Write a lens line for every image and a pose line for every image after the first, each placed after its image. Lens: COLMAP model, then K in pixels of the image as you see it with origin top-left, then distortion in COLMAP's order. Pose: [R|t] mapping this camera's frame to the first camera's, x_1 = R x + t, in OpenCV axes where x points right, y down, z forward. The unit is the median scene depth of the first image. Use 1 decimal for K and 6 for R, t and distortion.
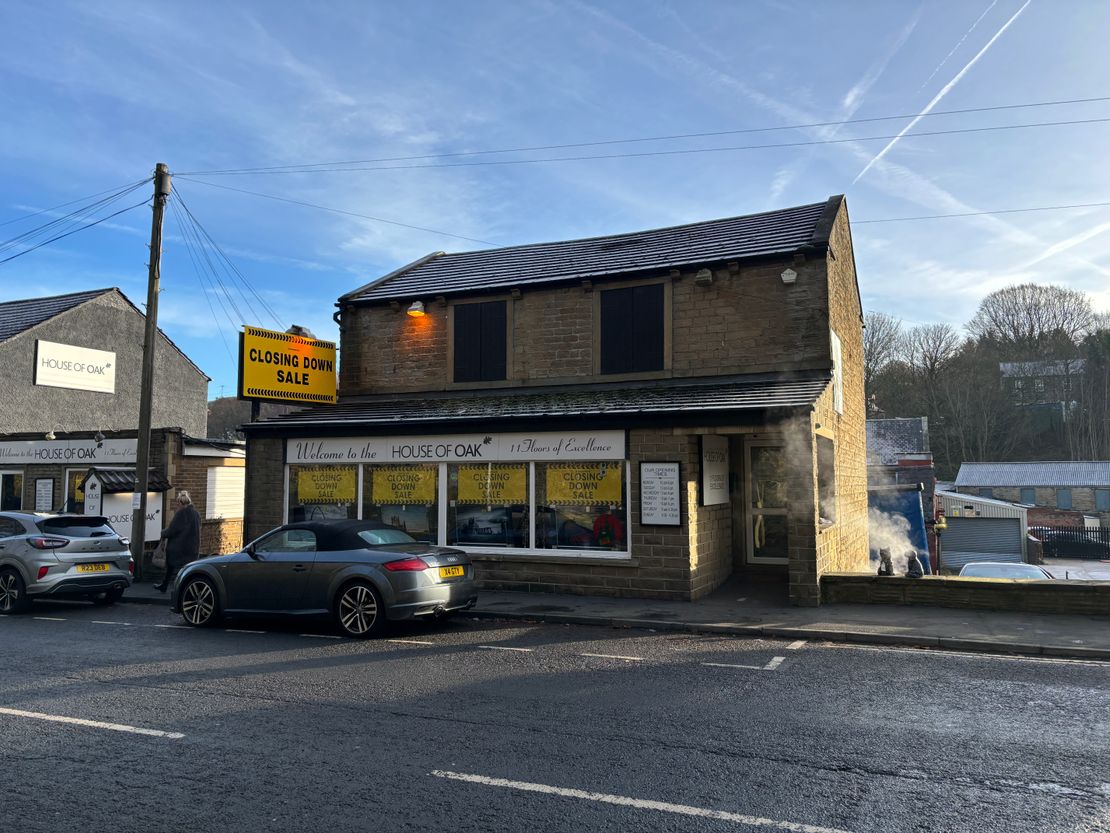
lens RADIAL K [[843.1, 0, 550.8], [0, 843.1, 413.3], [0, 0, 1]] dist [0.043418, -0.048396]
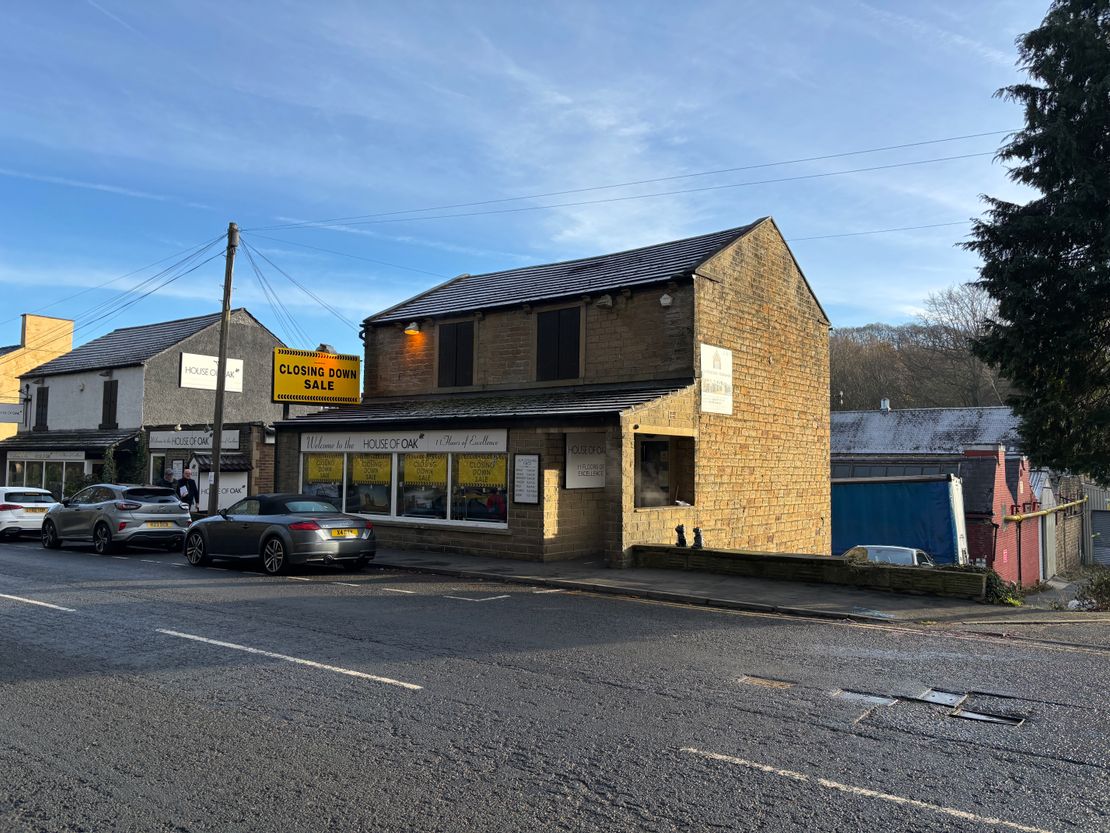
lens RADIAL K [[843.1, 0, 550.8], [0, 843.1, 413.3], [0, 0, 1]] dist [0.043418, -0.048396]
pose [[0.972403, -0.000984, -0.233306, 0.369561], [0.005617, 0.999800, 0.019196, -0.023389], [0.233240, -0.019977, 0.972214, -0.189416]]
